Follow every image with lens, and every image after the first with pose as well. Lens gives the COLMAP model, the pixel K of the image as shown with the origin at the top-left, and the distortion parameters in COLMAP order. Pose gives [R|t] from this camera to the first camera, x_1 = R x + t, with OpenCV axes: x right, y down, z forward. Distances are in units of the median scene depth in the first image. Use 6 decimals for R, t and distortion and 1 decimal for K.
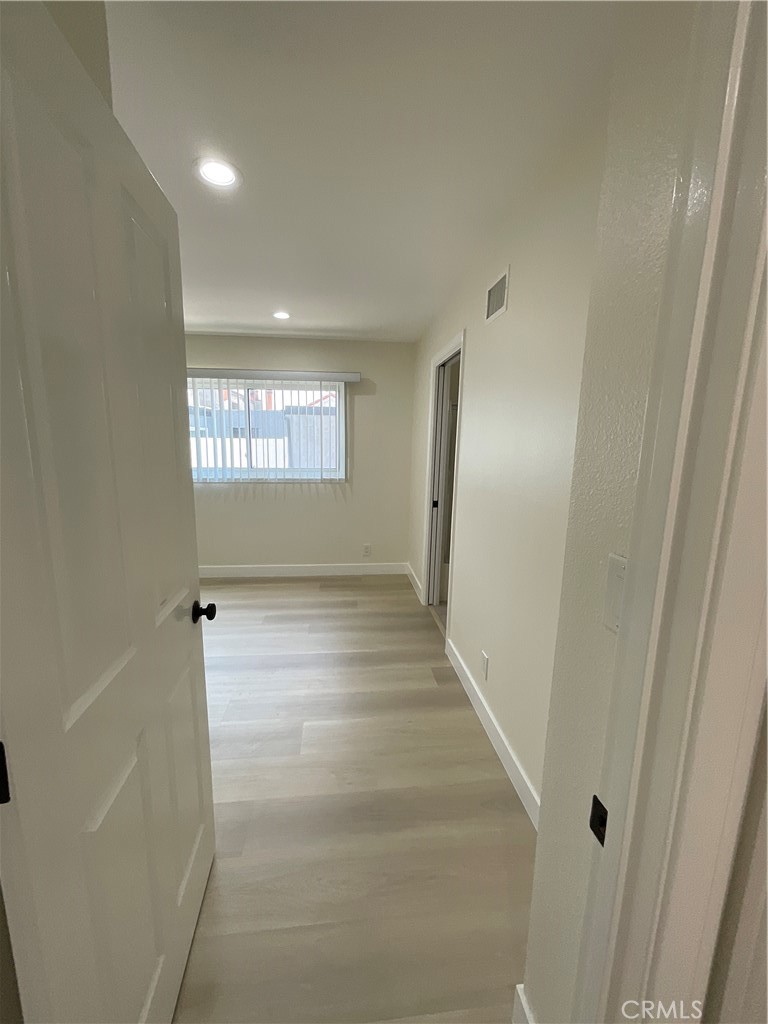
lens RADIAL K [[415.1, 0, 381.8], [0, 415.1, 513.7], [0, 0, 1]] dist [0.000106, 0.000693]
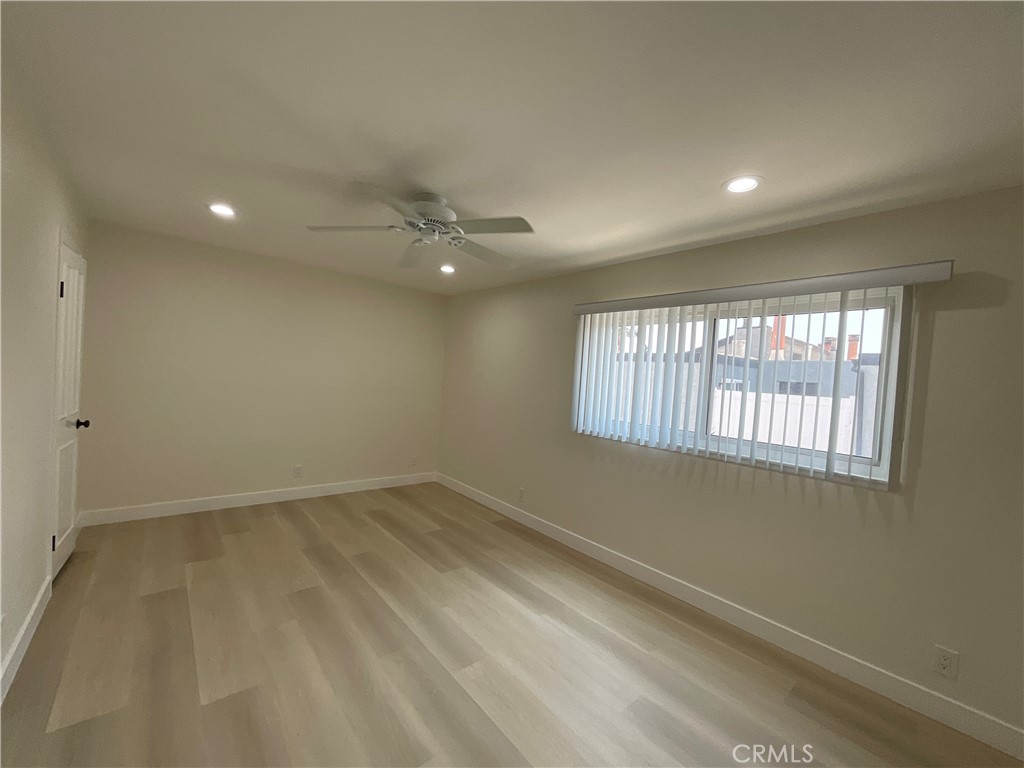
lens RADIAL K [[415.1, 0, 513.2], [0, 415.1, 386.2], [0, 0, 1]] dist [0.000106, 0.000693]
pose [[0.563804, 0.043668, -0.824753, 0.055526], [-0.201400, 0.975725, -0.086017, -0.066176], [0.800976, 0.214602, 0.558913, 0.369761]]
